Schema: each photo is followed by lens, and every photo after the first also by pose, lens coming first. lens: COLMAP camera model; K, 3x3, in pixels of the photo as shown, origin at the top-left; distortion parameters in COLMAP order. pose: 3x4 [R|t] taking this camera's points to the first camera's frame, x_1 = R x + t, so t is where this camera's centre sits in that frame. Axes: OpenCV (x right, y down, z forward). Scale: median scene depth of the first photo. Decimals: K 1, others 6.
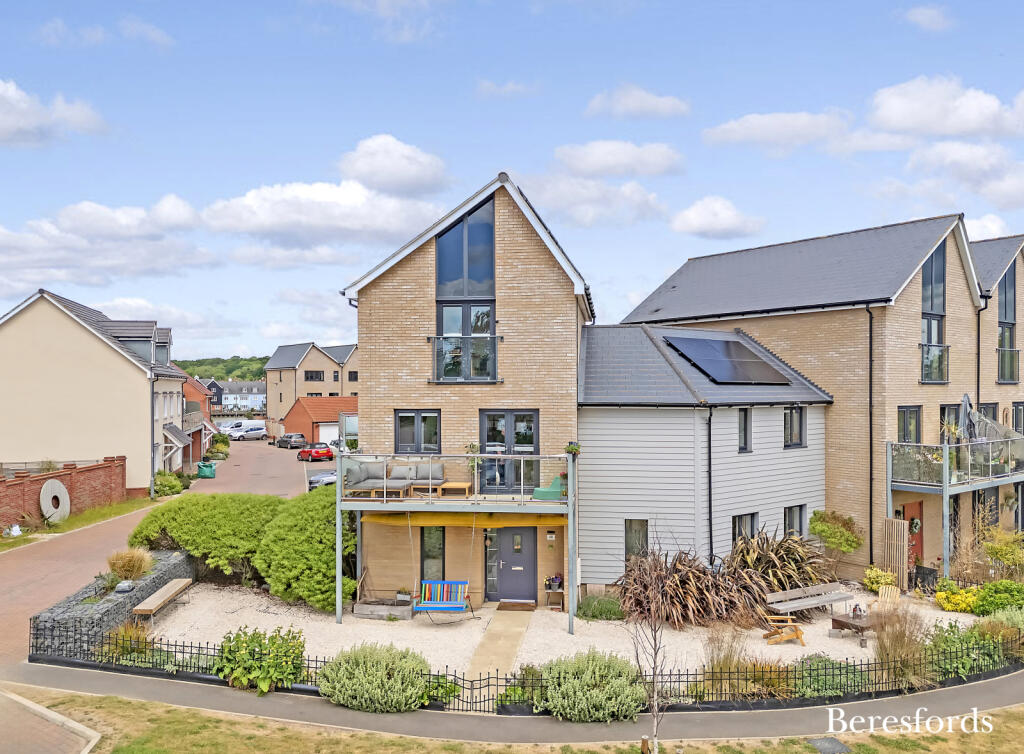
lens RADIAL K [[723.4, 0, 524.7], [0, 723.4, 418.8], [0, 0, 1]] dist [0.047224, -0.013756]
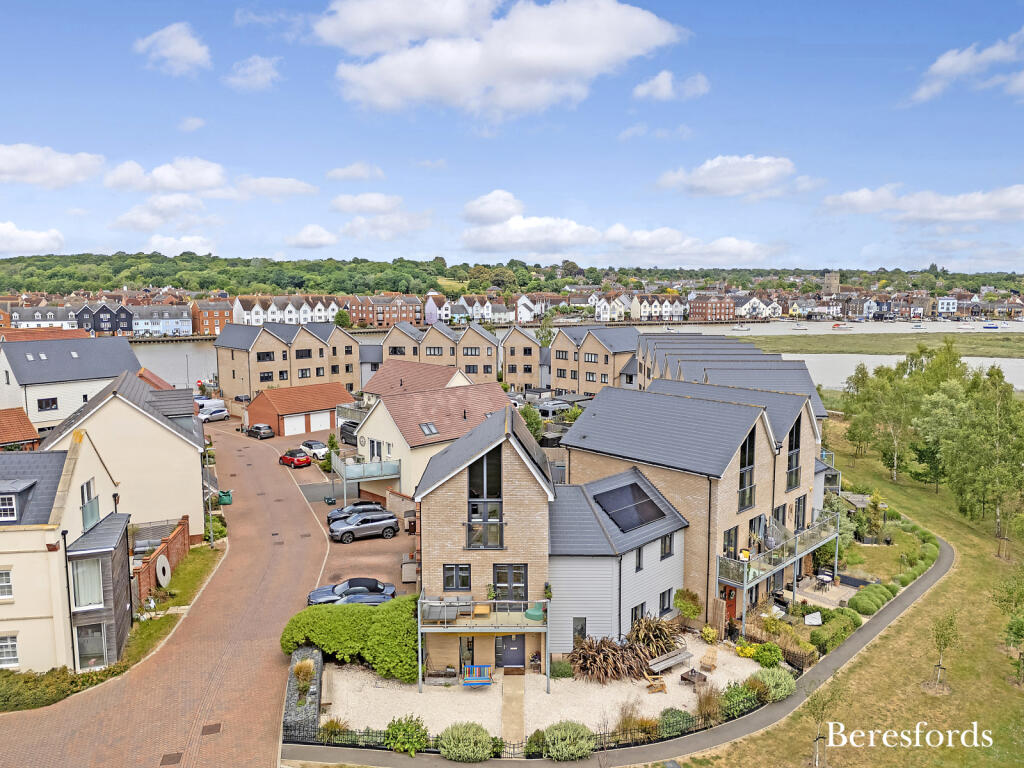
lens RADIAL K [[723.4, 0, 518.0], [0, 723.4, 377.5], [0, 0, 1]] dist [0.047224, -0.013756]
pose [[0.991035, -0.008583, 0.133325, -0.232978], [-0.005975, 0.994089, 0.108408, -0.650106], [-0.133468, -0.108233, 0.985125, -0.687868]]
